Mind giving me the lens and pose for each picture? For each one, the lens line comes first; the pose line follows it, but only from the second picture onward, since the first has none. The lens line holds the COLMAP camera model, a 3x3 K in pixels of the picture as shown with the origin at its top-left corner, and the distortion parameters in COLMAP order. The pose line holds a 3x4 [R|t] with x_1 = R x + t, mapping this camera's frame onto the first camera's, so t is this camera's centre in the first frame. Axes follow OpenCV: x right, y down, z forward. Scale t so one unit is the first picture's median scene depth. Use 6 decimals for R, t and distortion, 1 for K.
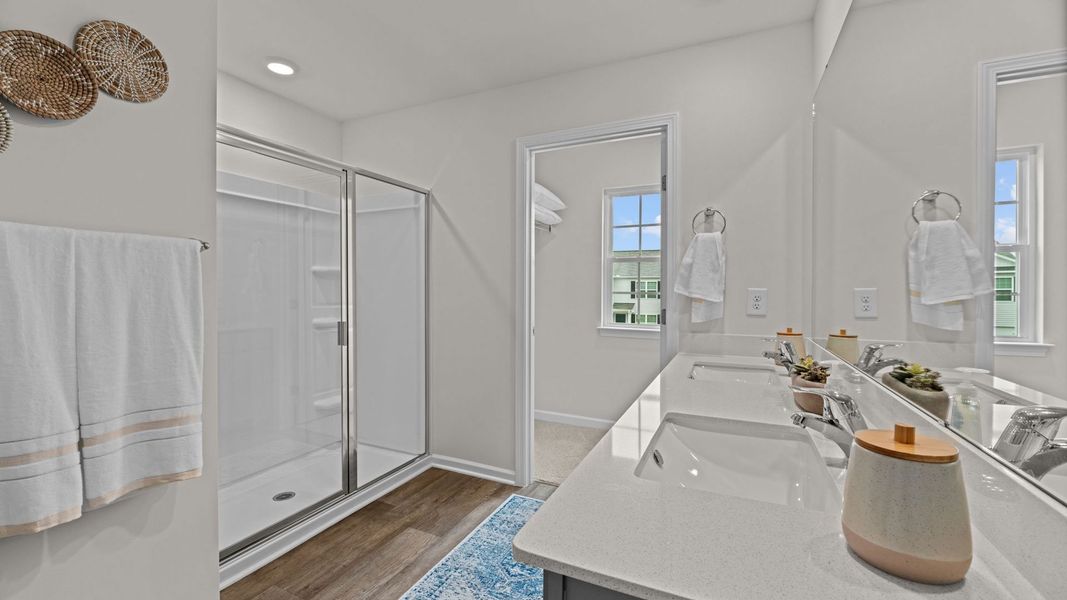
lens RADIAL K [[418.1, 0, 532.5], [0, 418.1, 294.8], [0, 0, 1]] dist [-0.016430, 0.000085]
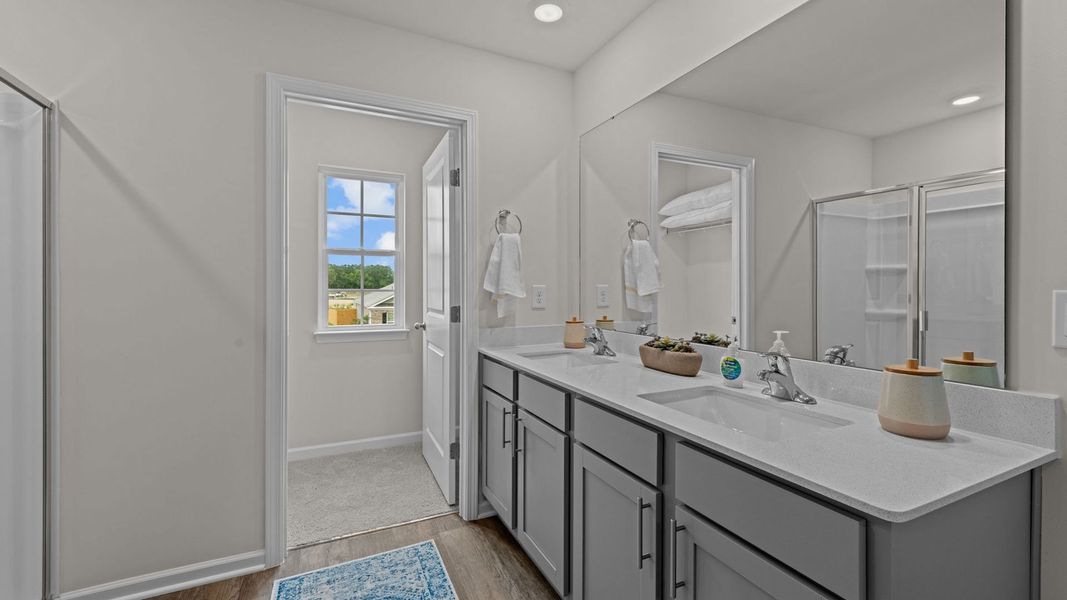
lens RADIAL K [[440.1, 0, 531.1], [0, 440.1, 286.7], [0, 0, 1]] dist [0.000222, 0.000129]
pose [[0.625507, -0.004587, 0.780205, -0.431980], [0.011944, 0.999922, -0.003697, -0.006760], [-0.780127, 0.011631, 0.625513, 0.244594]]
